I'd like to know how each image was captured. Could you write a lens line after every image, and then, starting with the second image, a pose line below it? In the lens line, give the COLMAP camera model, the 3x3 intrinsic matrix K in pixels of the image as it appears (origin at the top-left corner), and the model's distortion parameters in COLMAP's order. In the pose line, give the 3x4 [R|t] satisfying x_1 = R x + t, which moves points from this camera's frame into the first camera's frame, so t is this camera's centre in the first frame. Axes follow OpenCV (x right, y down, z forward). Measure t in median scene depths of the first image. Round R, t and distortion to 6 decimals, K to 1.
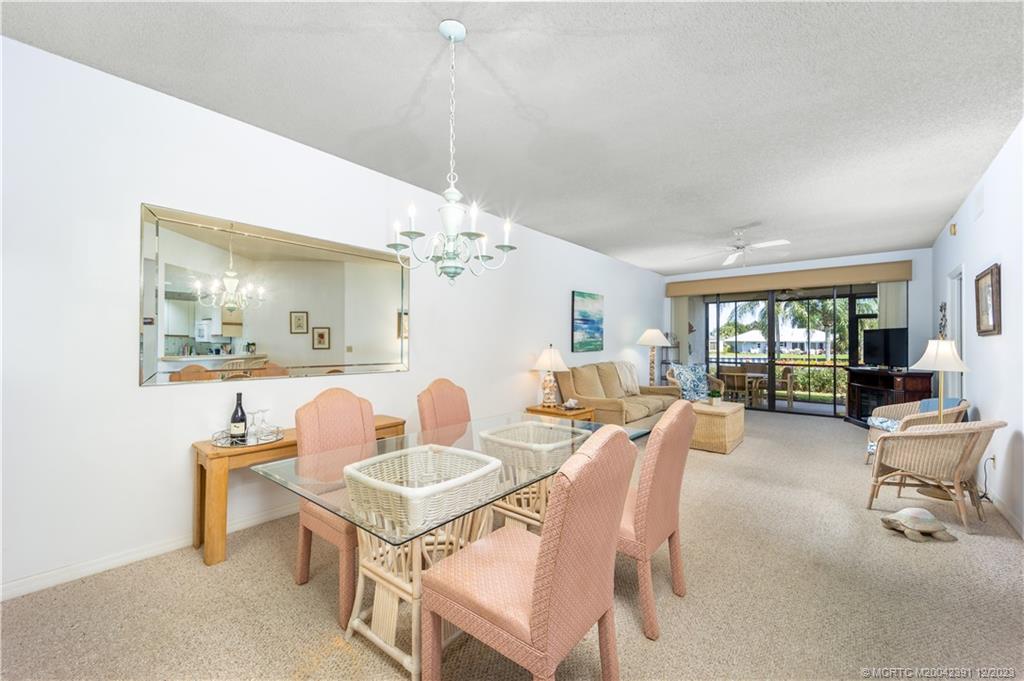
lens RADIAL K [[408.9, 0, 514.6], [0, 408.9, 343.3], [0, 0, 1]] dist [0.001812, -0.000104]
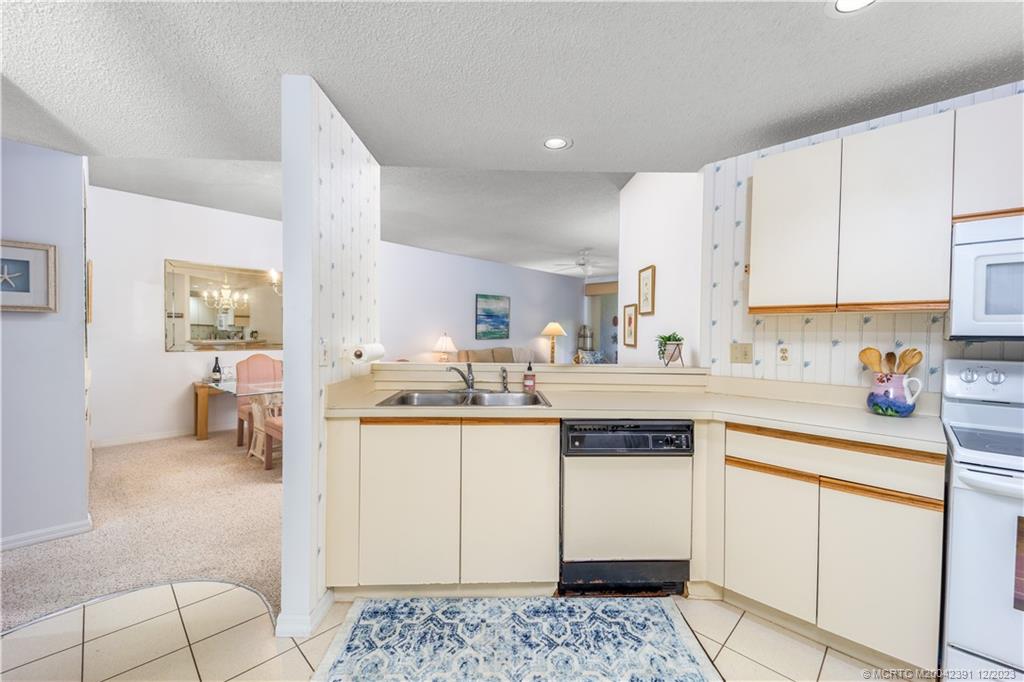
lens RADIAL K [[408.9, 0, 515.1], [0, 408.9, 342.4], [0, 0, 1]] dist [0.001812, -0.000104]
pose [[0.997830, 0.008531, -0.065292, 0.358027], [-0.007132, 0.999741, 0.021635, 0.001679], [0.065460, -0.021122, 0.997632, -0.344158]]
